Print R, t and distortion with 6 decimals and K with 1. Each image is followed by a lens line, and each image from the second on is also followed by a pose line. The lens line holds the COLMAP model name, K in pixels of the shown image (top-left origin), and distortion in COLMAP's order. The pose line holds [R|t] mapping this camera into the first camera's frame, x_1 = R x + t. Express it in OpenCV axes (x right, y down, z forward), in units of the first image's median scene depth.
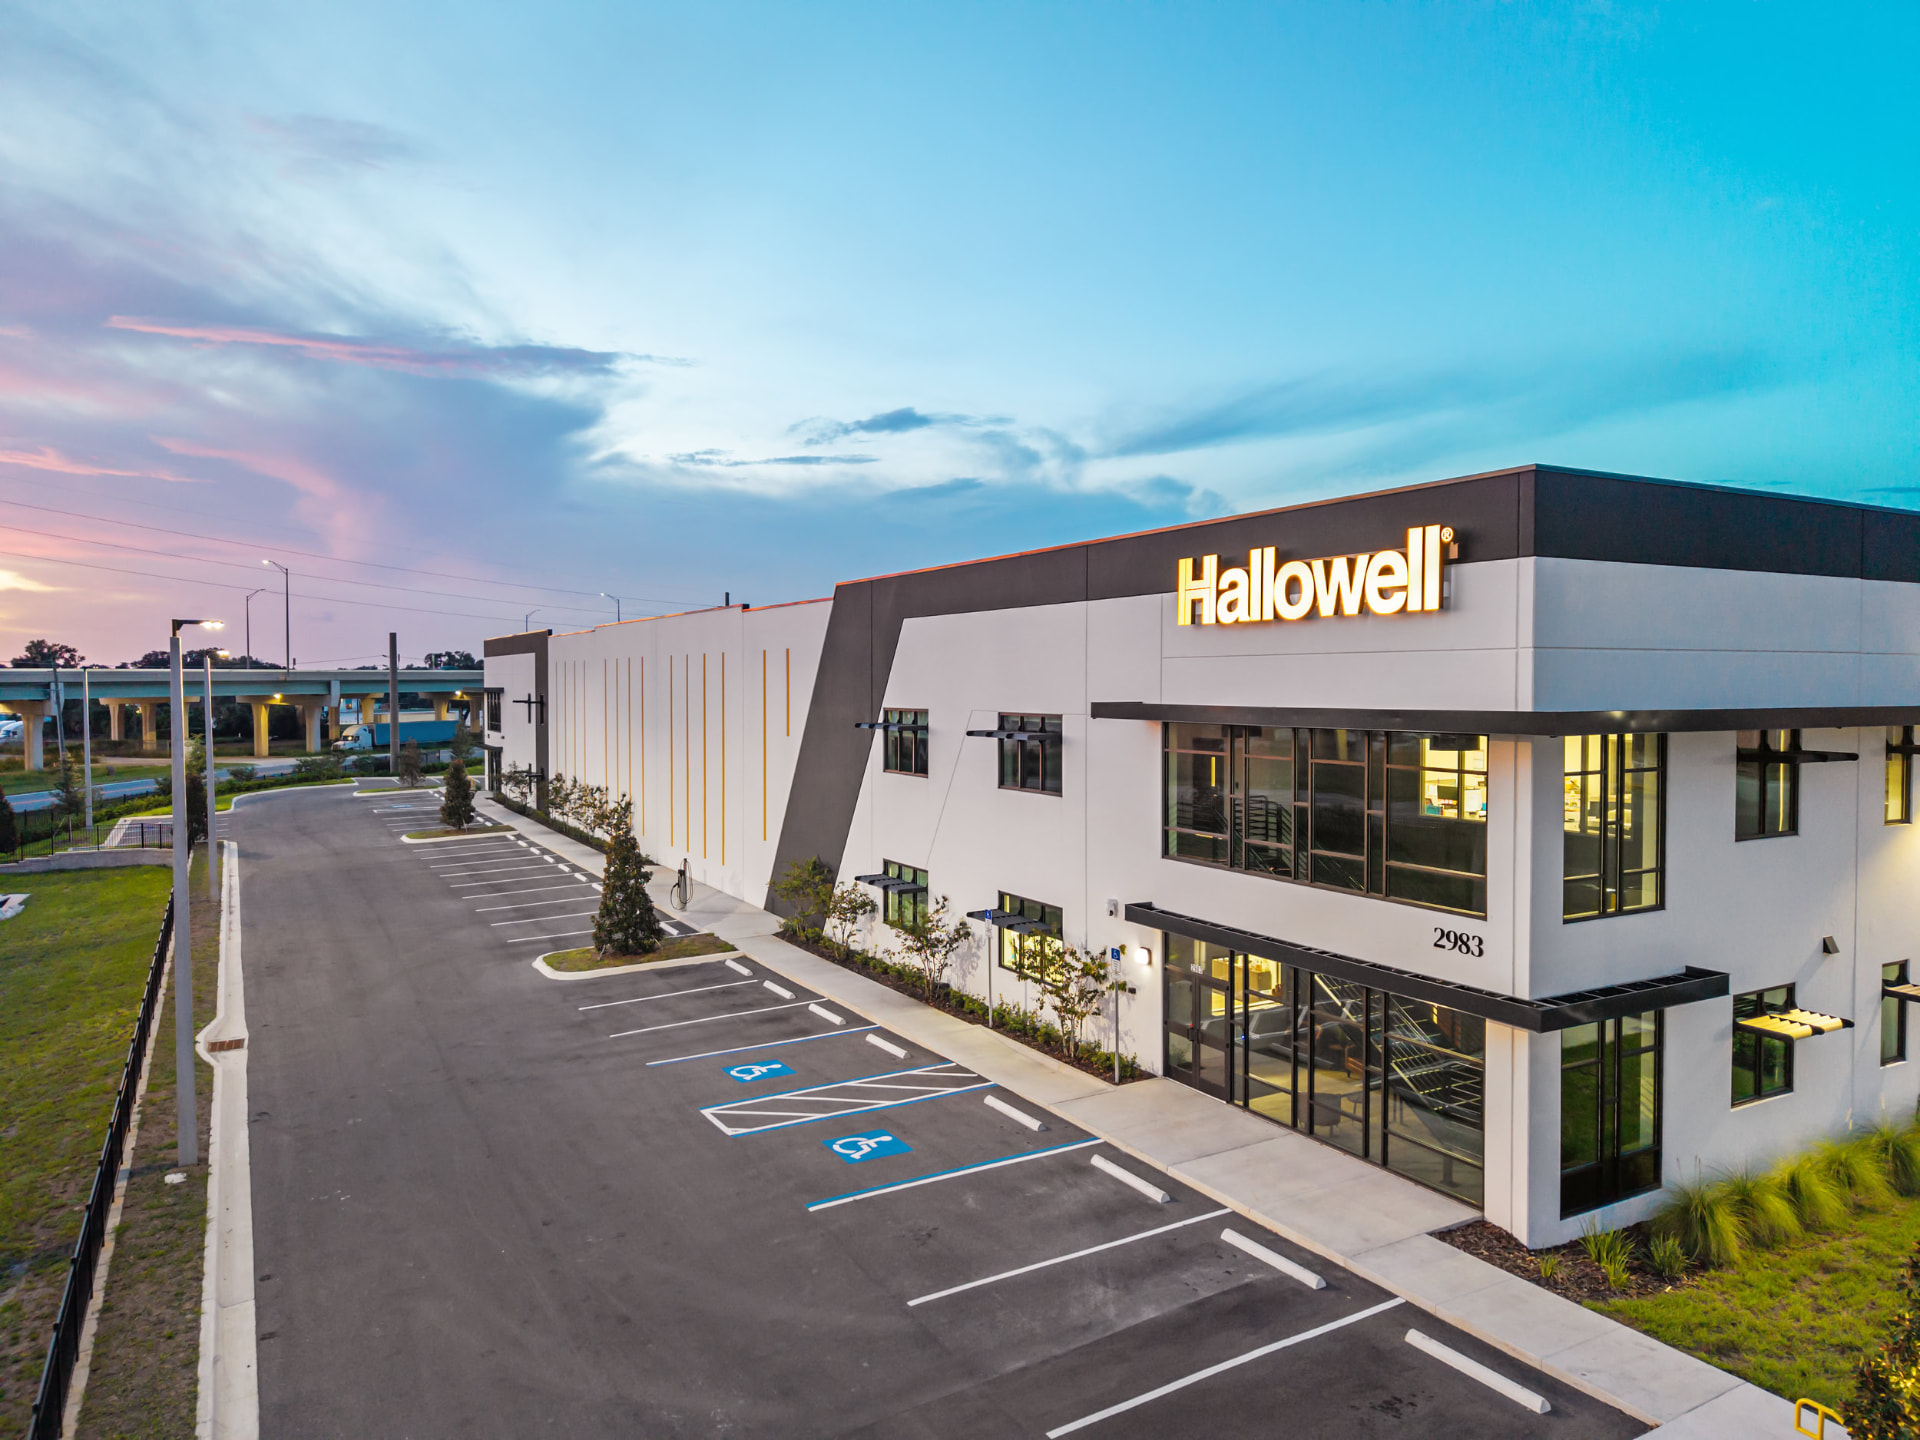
lens RADIAL K [[1272.4, 0, 967.5], [0, 1272.4, 713.6], [0, 0, 1]] dist [0.034868, -0.026443]
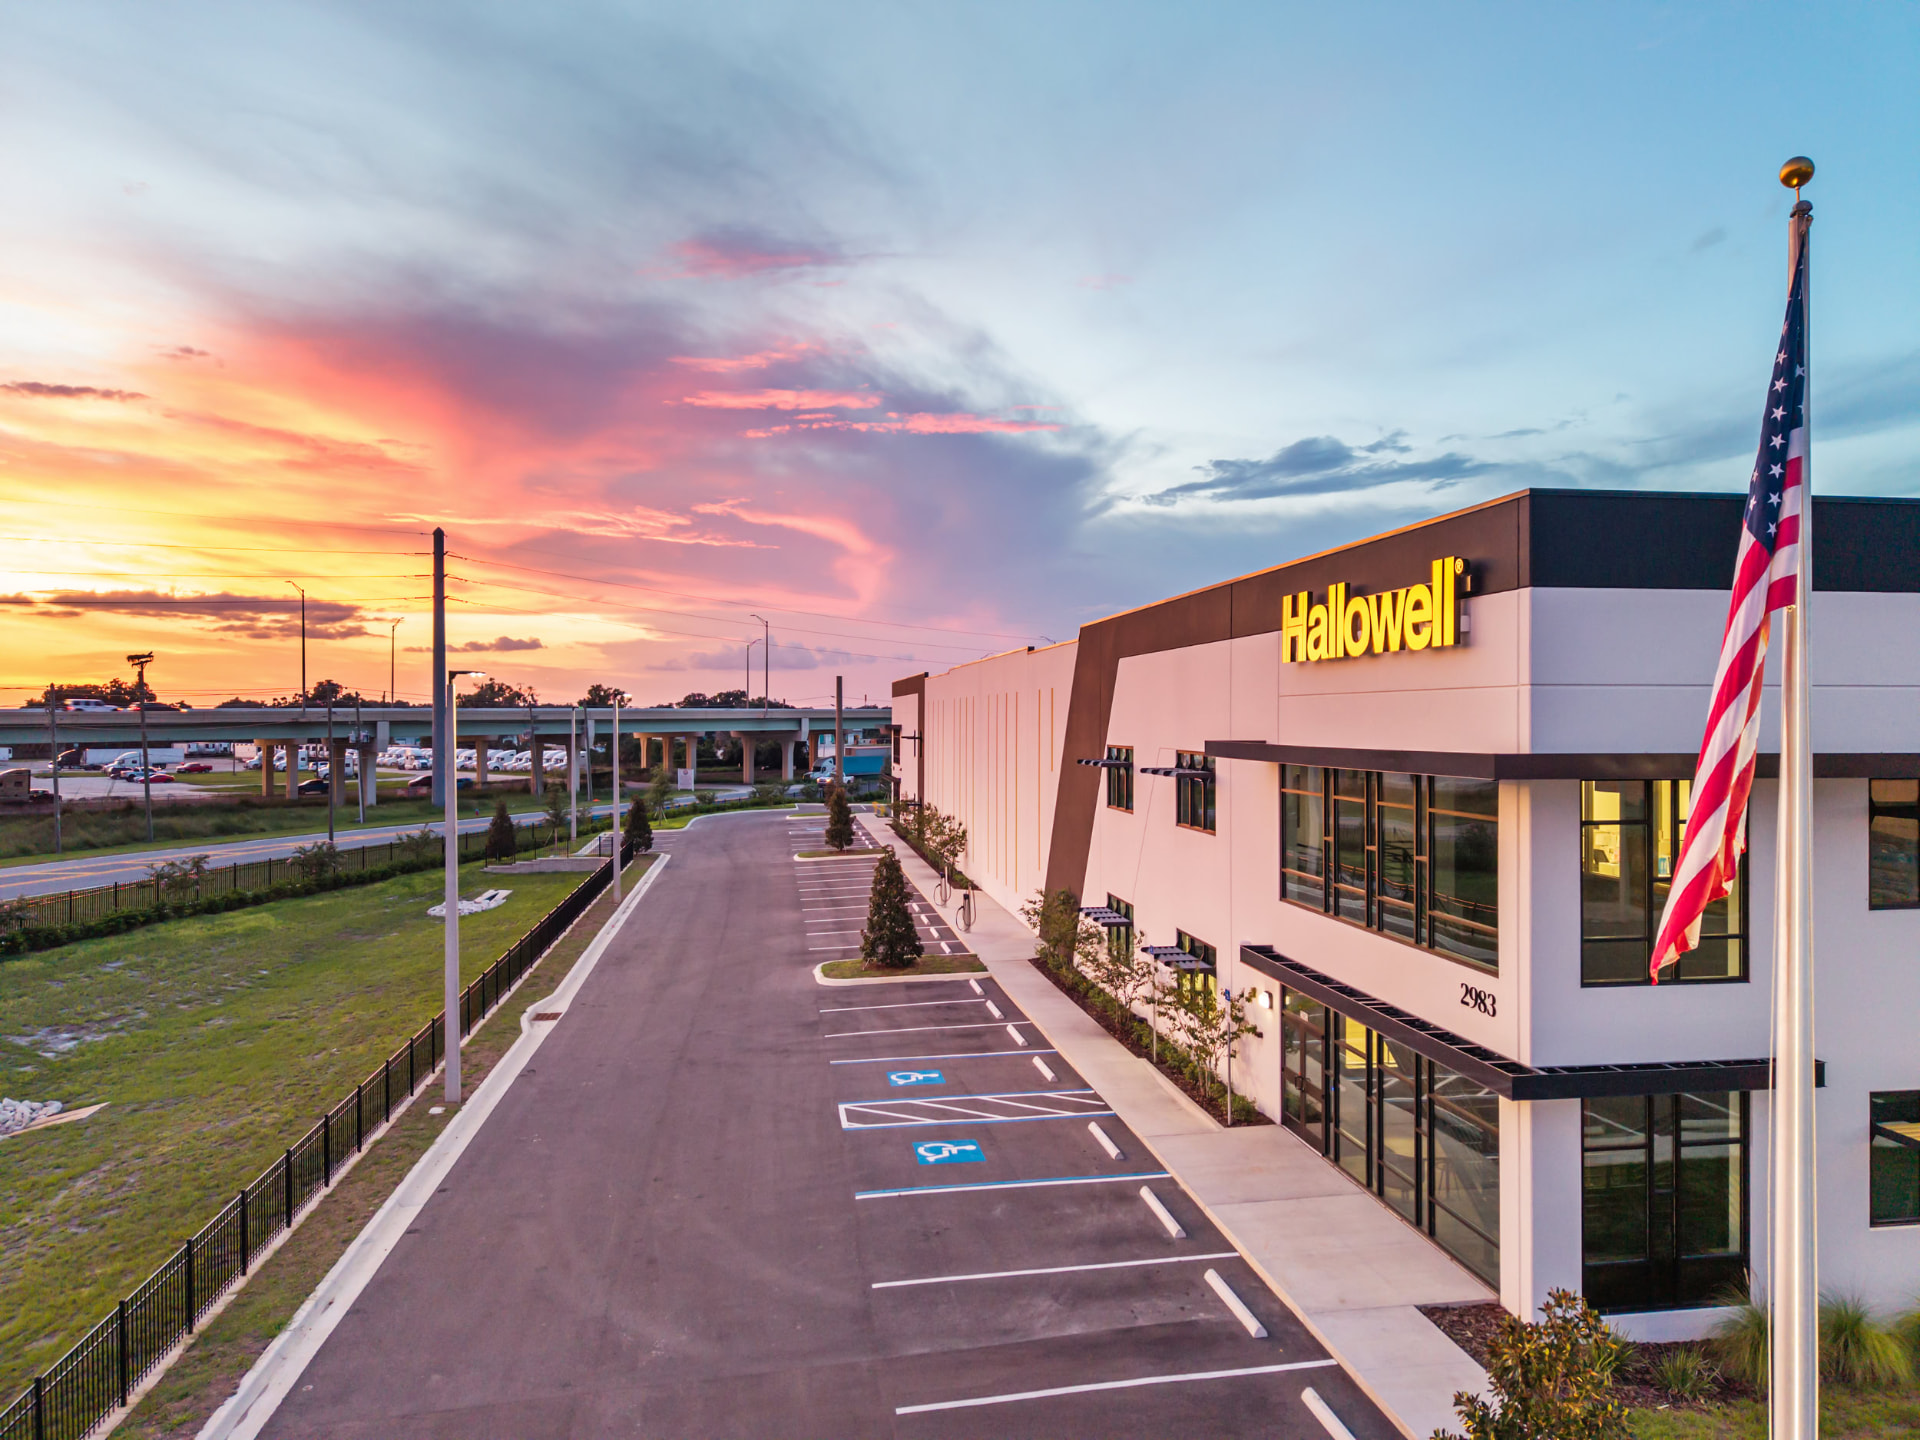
lens RADIAL K [[1272.4, 0, 967.7], [0, 1272.4, 719.7], [0, 0, 1]] dist [0.034868, -0.026443]
pose [[0.934096, -0.001037, -0.357020, 0.296092], [-0.007393, 0.999725, -0.022246, -0.001974], [0.356945, 0.023419, 0.933832, -0.008389]]
